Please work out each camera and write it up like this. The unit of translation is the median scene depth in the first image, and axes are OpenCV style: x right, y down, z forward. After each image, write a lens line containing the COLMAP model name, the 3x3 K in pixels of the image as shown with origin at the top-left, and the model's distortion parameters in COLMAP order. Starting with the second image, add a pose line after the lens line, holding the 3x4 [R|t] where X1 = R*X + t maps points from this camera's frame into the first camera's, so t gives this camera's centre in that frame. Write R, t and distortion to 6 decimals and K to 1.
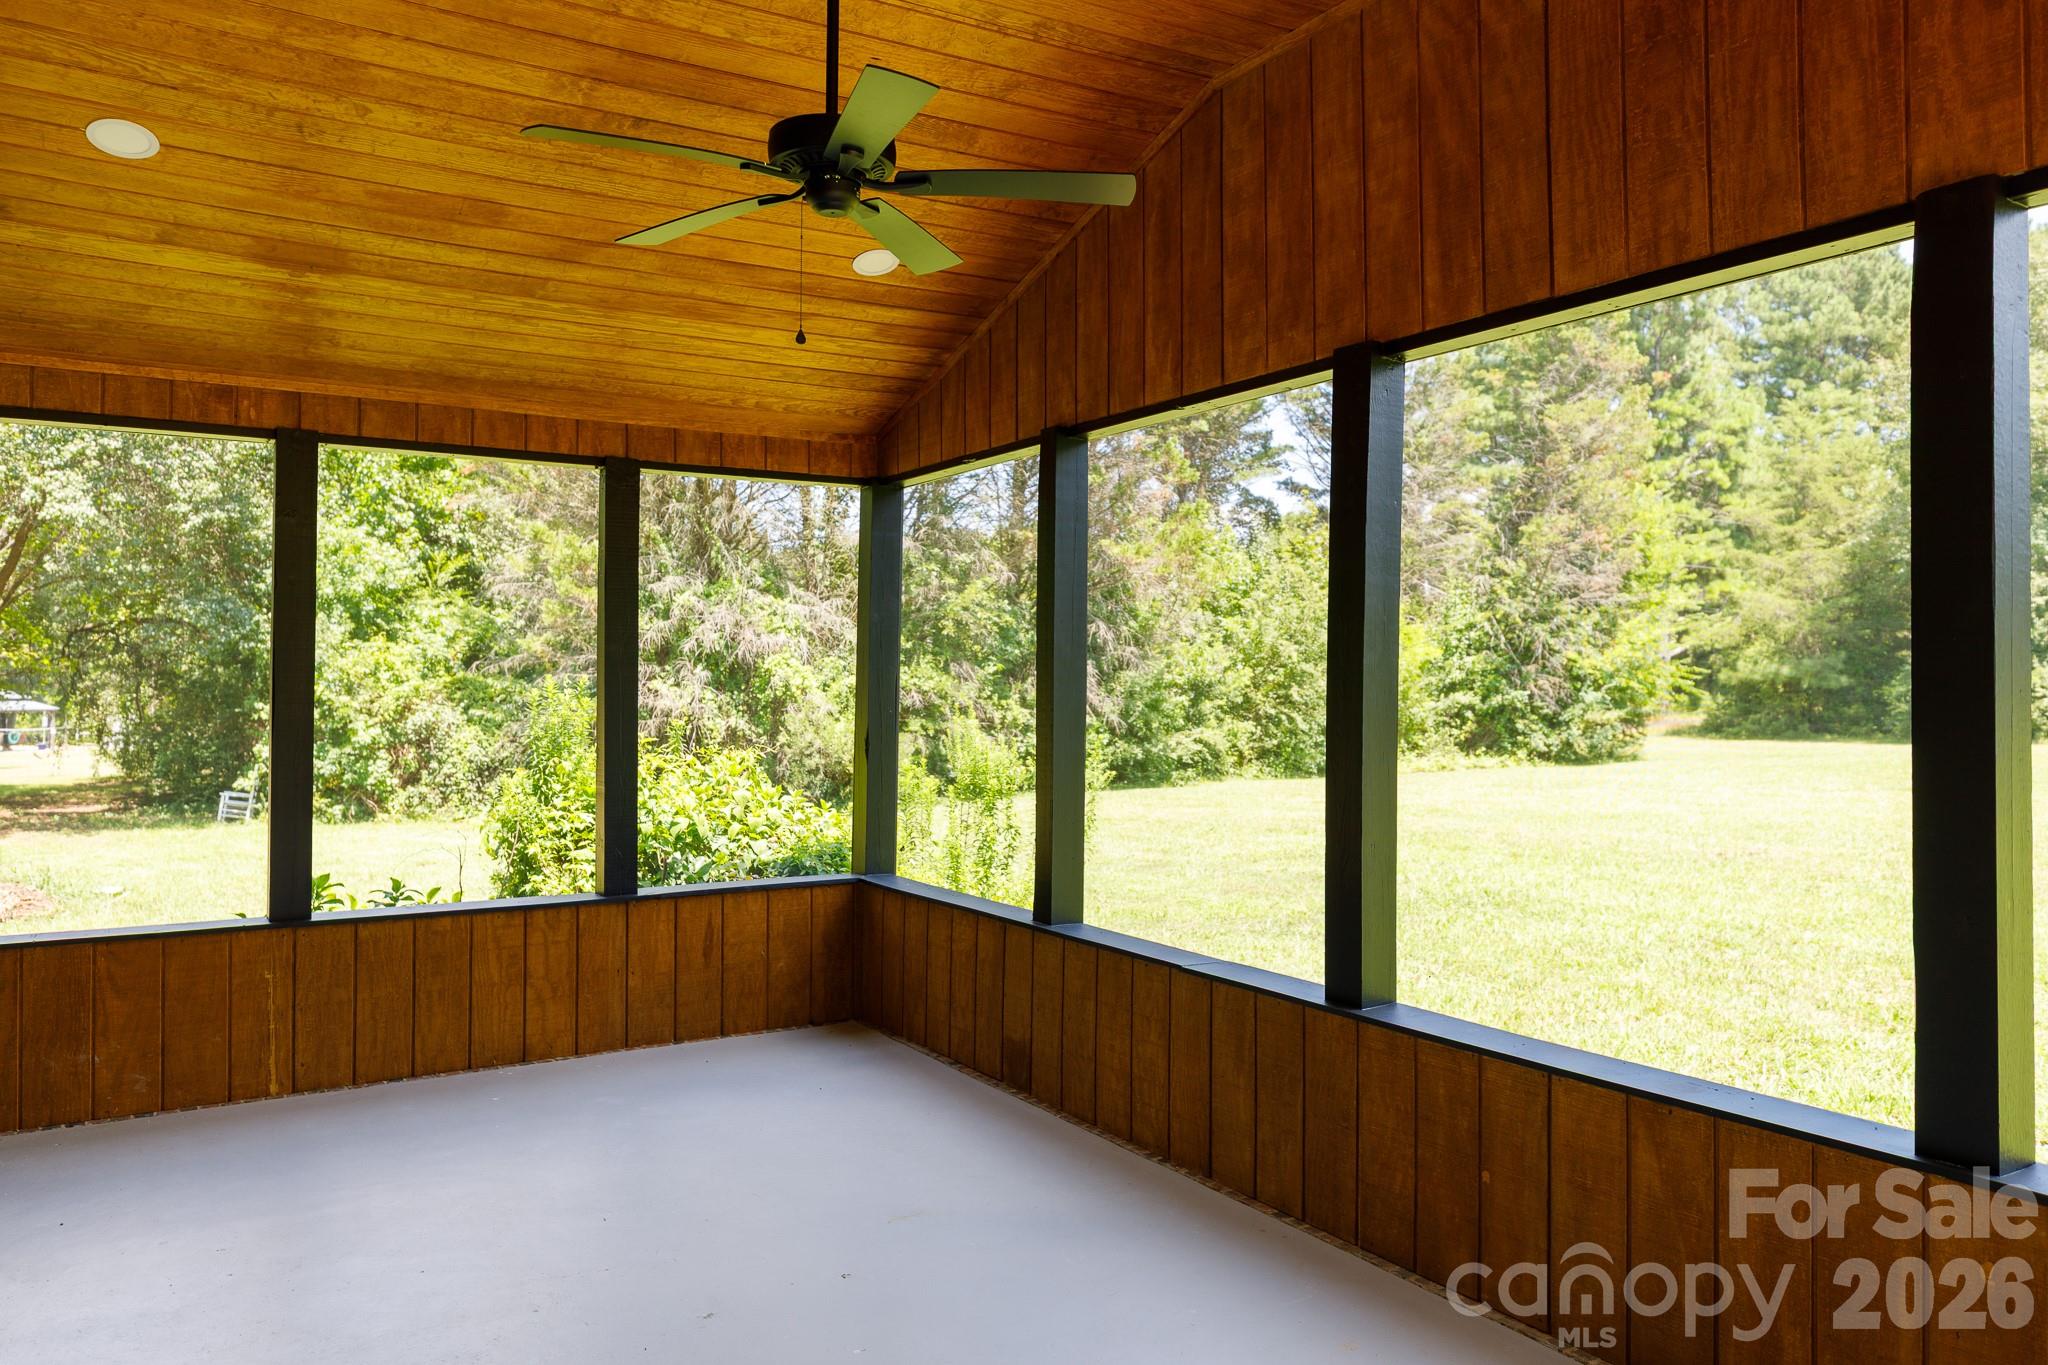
lens RADIAL K [[1498.1, 0, 1003.7], [0, 1498.1, 693.2], [0, 0, 1]] dist [0.002692, 0.008761]
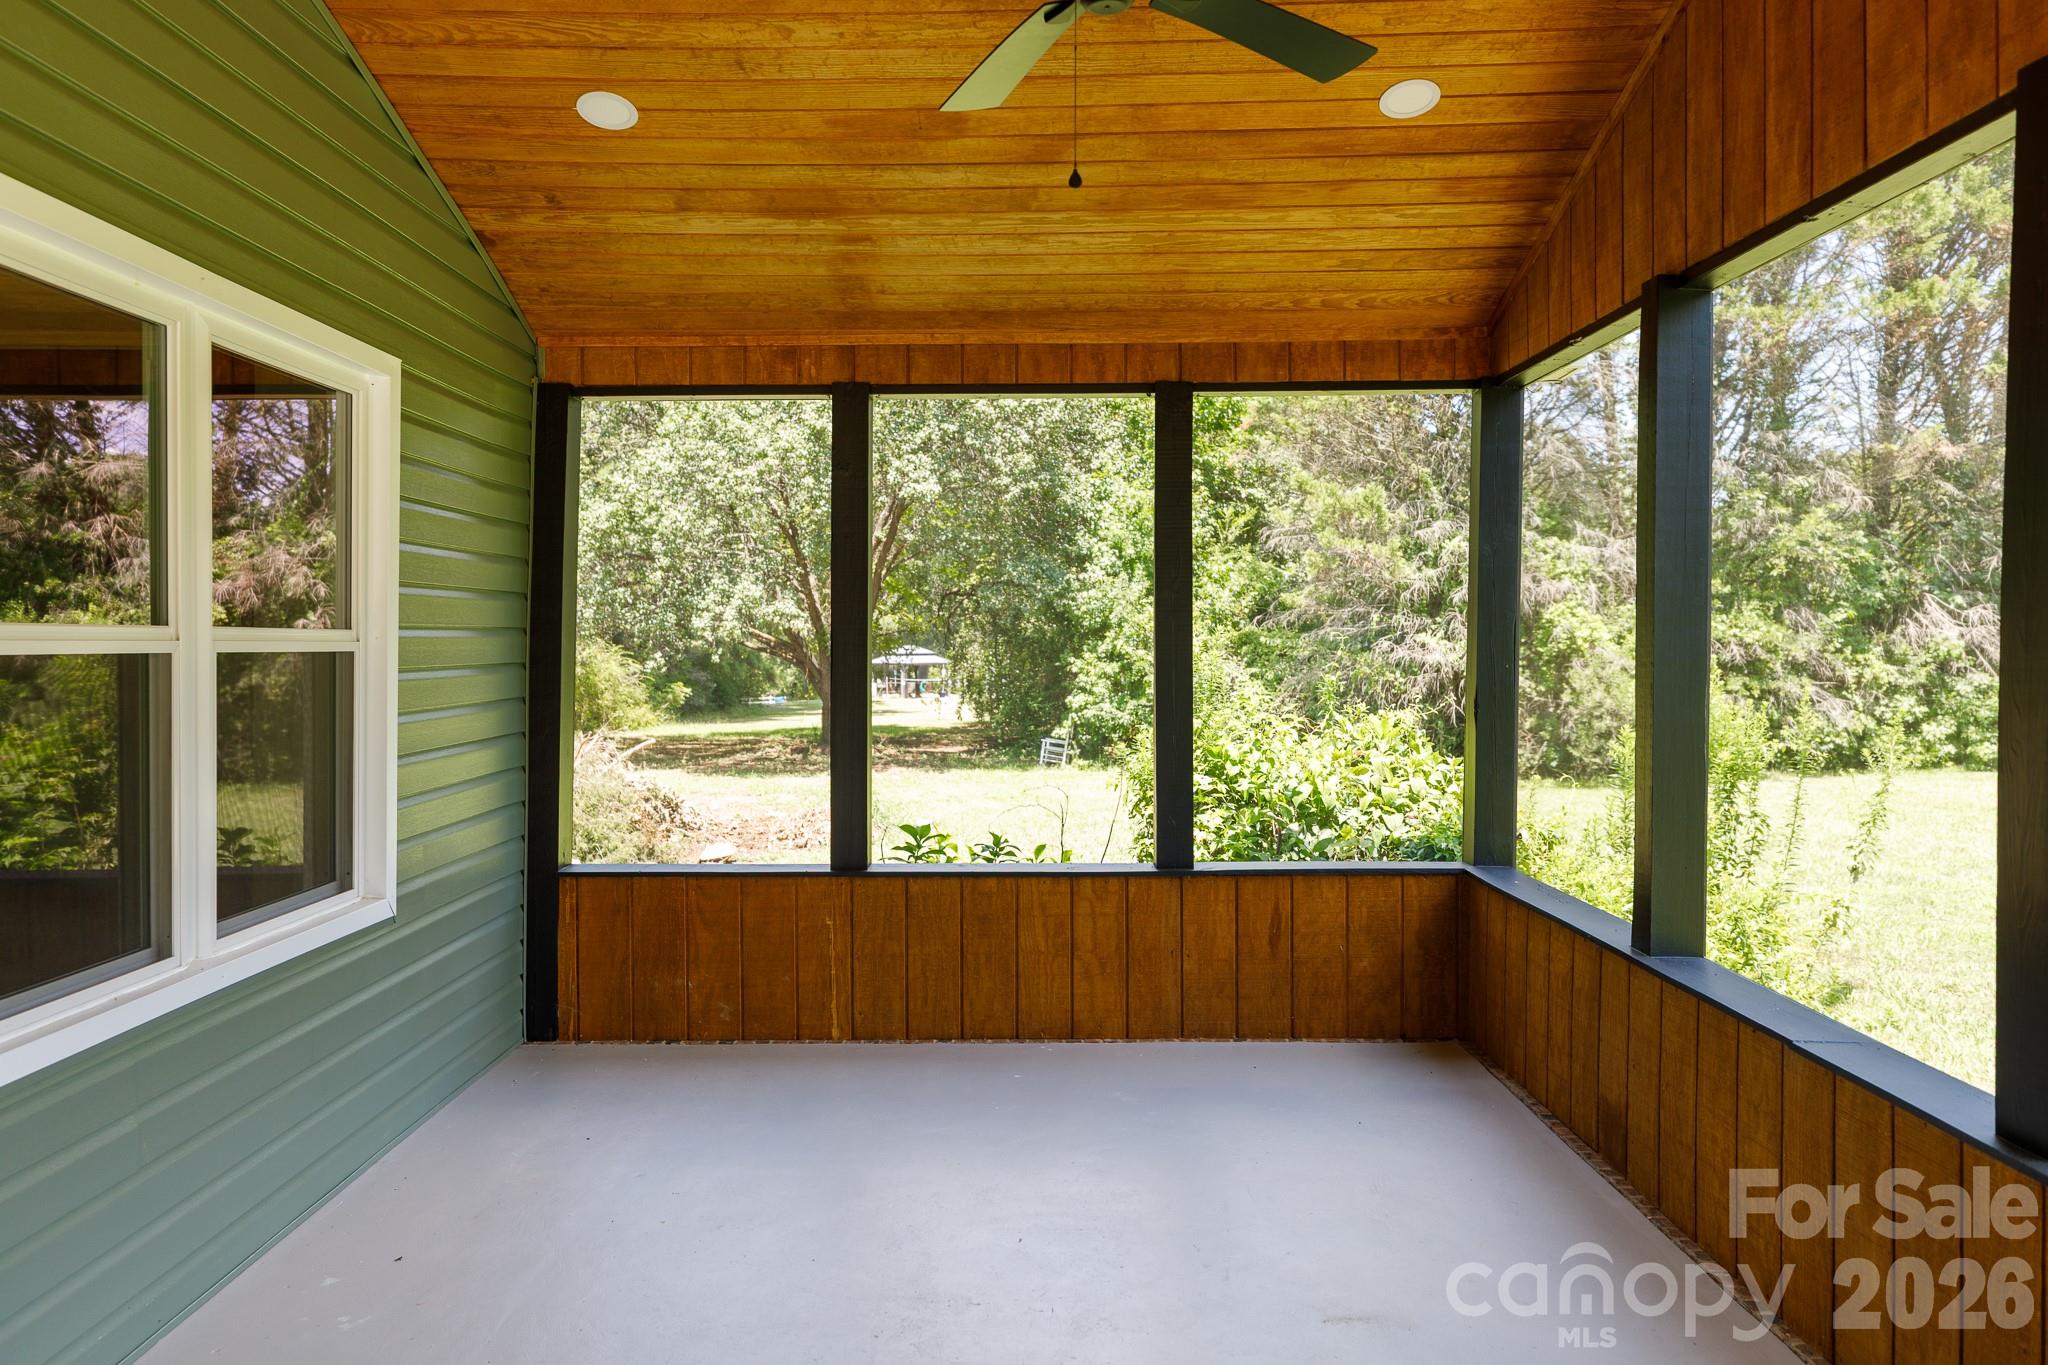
lens RADIAL K [[1498.1, 0, 1026.9], [0, 1498.1, 674.9], [0, 0, 1]] dist [0.002692, 0.008761]
pose [[0.842225, 0.007372, -0.539076, 0.149065], [0.002084, 0.999855, 0.016928, 0.002715], [0.539122, -0.015381, 0.842087, 0.188050]]
